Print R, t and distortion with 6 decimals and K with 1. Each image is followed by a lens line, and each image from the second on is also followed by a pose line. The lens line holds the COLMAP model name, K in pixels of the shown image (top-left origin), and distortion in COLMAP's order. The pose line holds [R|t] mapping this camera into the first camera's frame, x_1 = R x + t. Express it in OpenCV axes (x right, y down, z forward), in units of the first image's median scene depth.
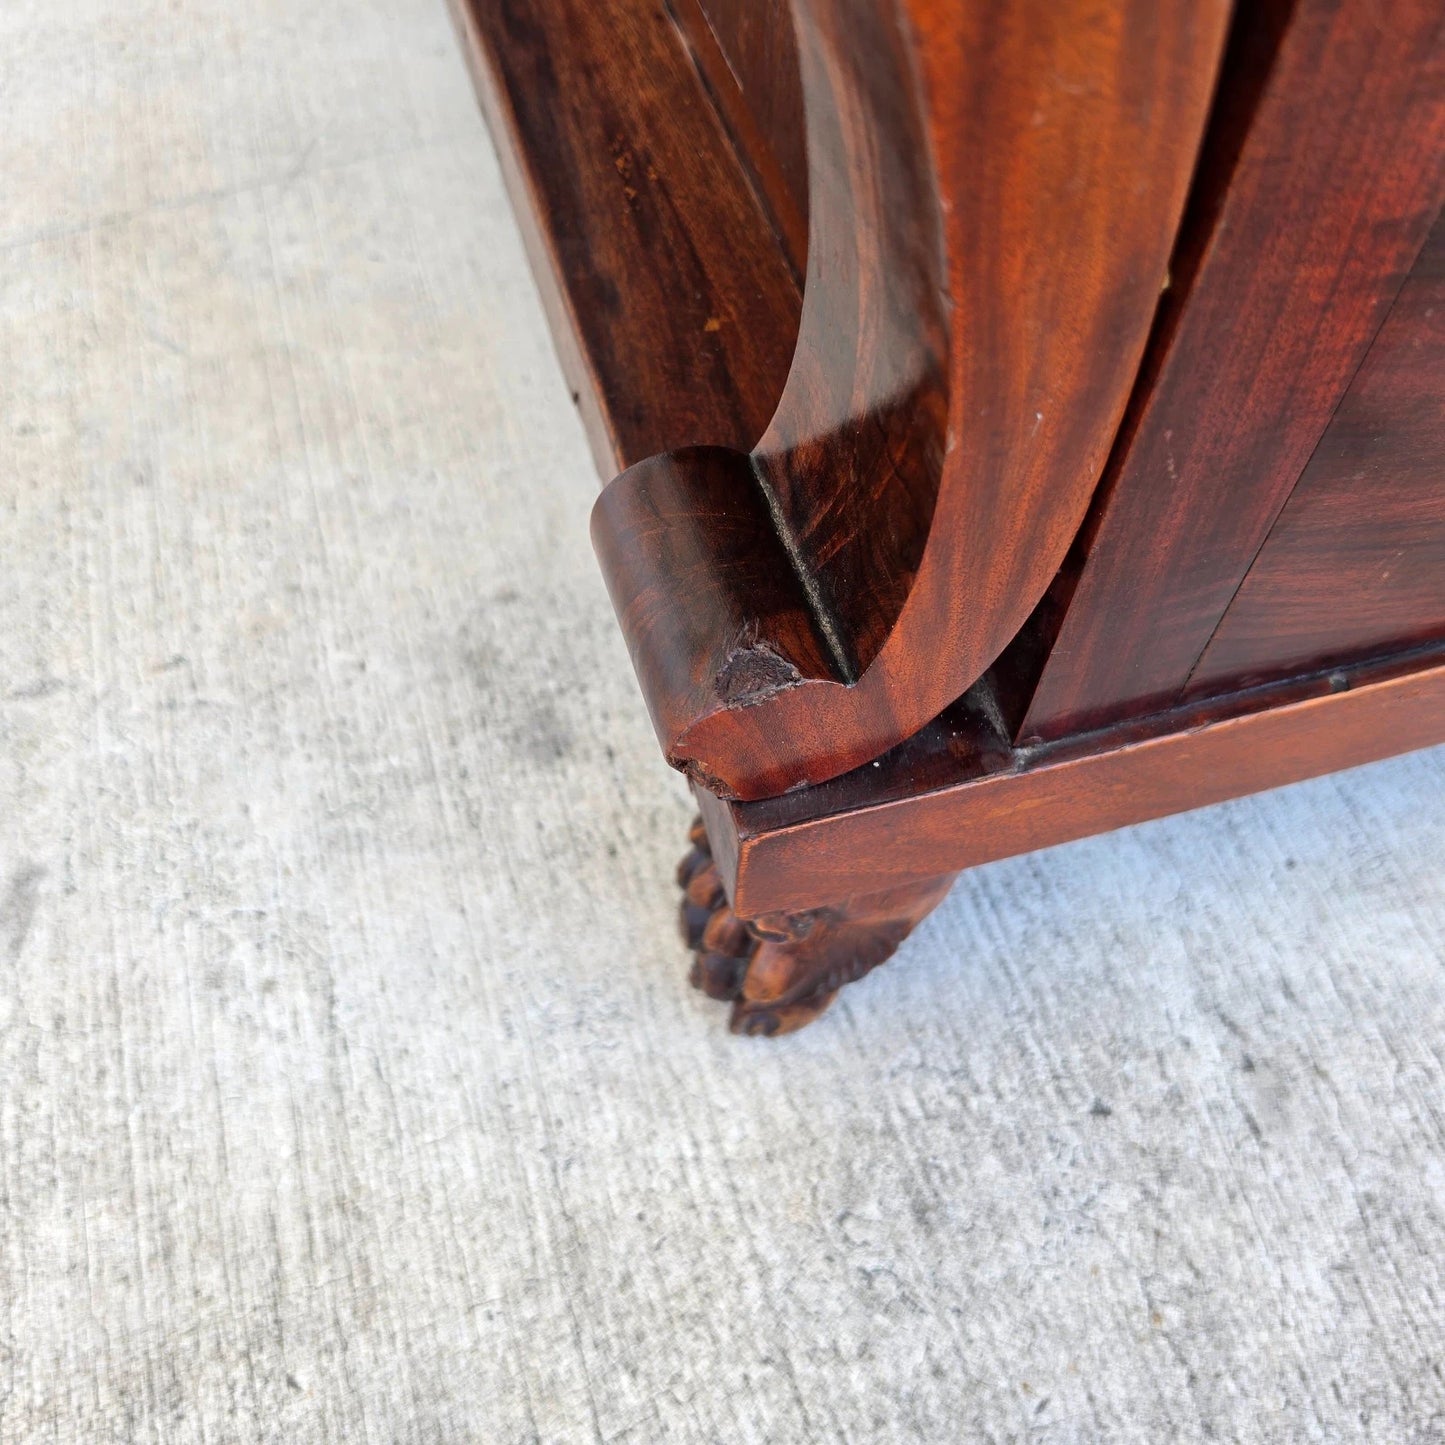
lens RADIAL K [[1276.0, 0, 719.7], [0, 1276.0, 719.4], [0, 0, 1]] dist [0.072088, -0.137061]
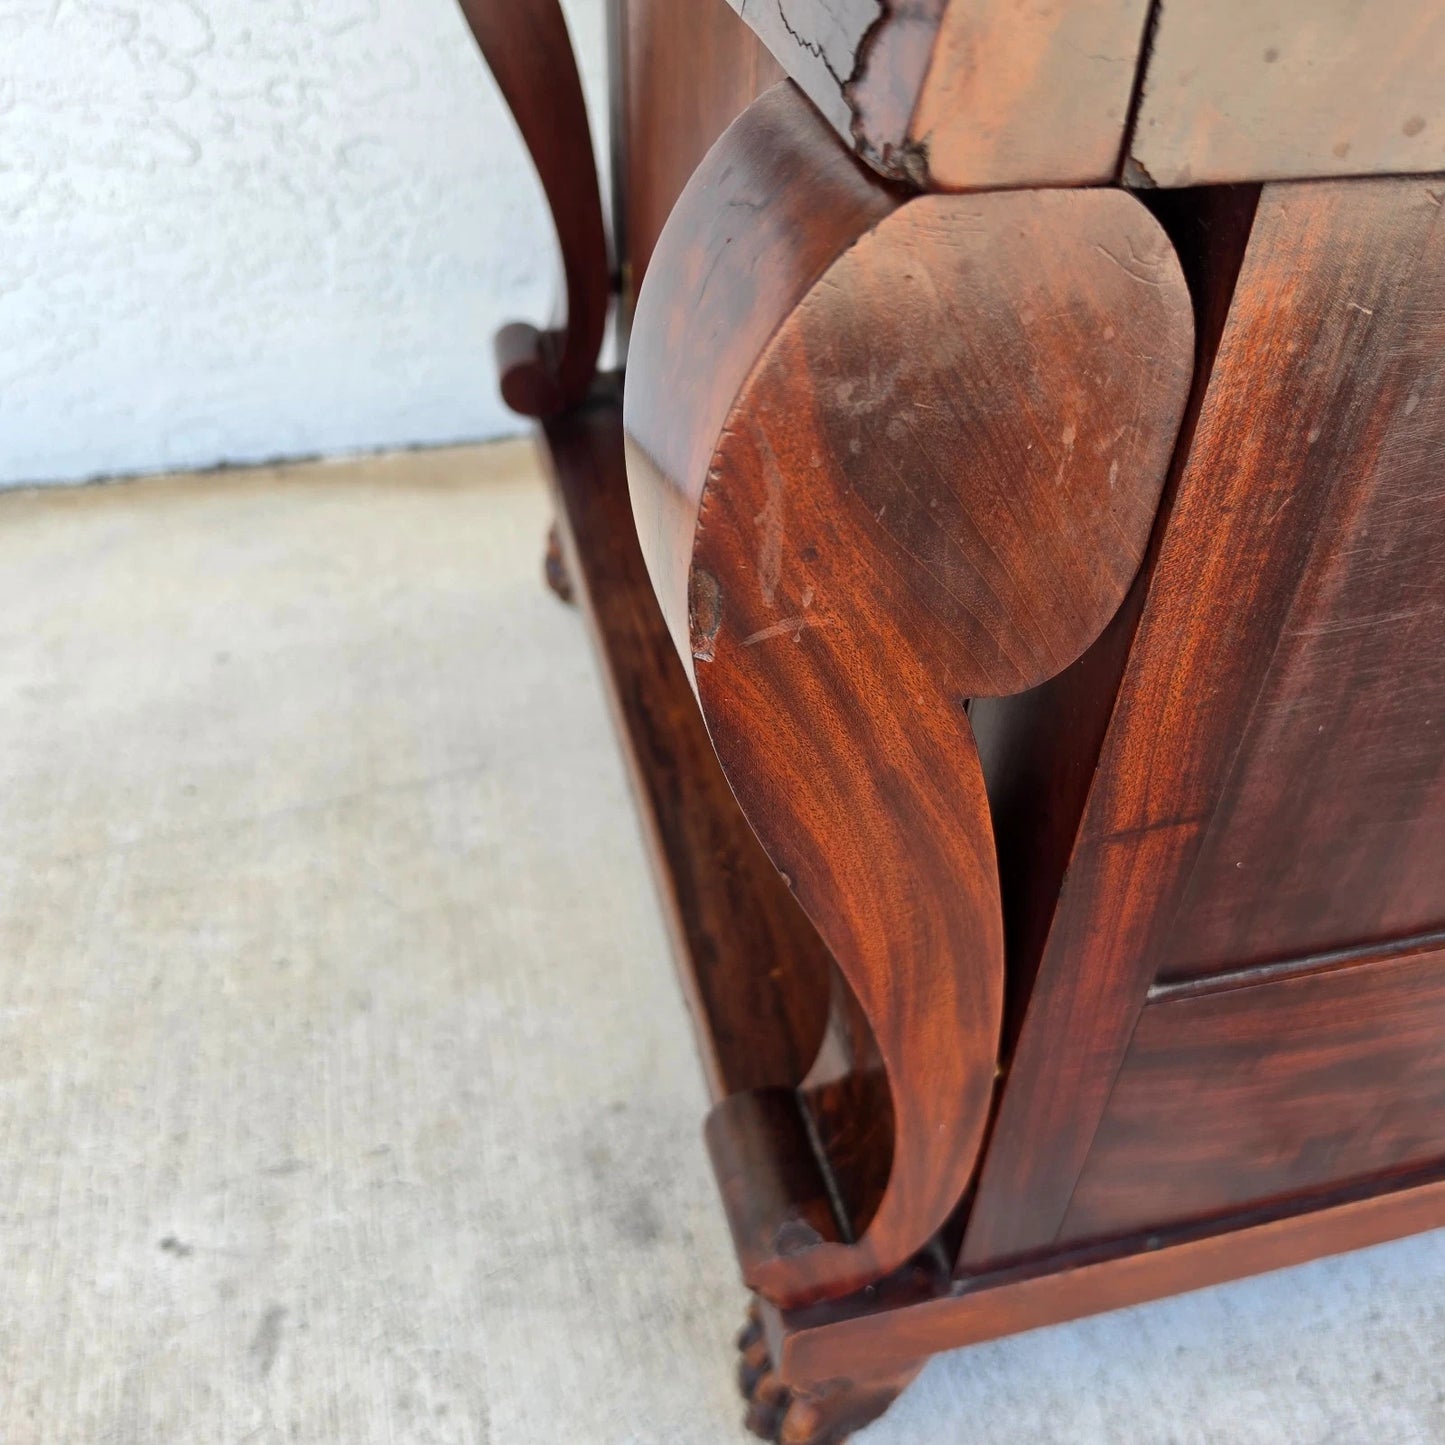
lens RADIAL K [[1295.0, 0, 723.0], [0, 1295.0, 738.1], [0, 0, 1]] dist [0.086830, -0.179035]
pose [[0.998789, 0.037064, -0.032367, -0.024395], [-0.044439, 0.961875, -0.269853, -0.120751], [0.021131, 0.270965, 0.962357, -0.541619]]
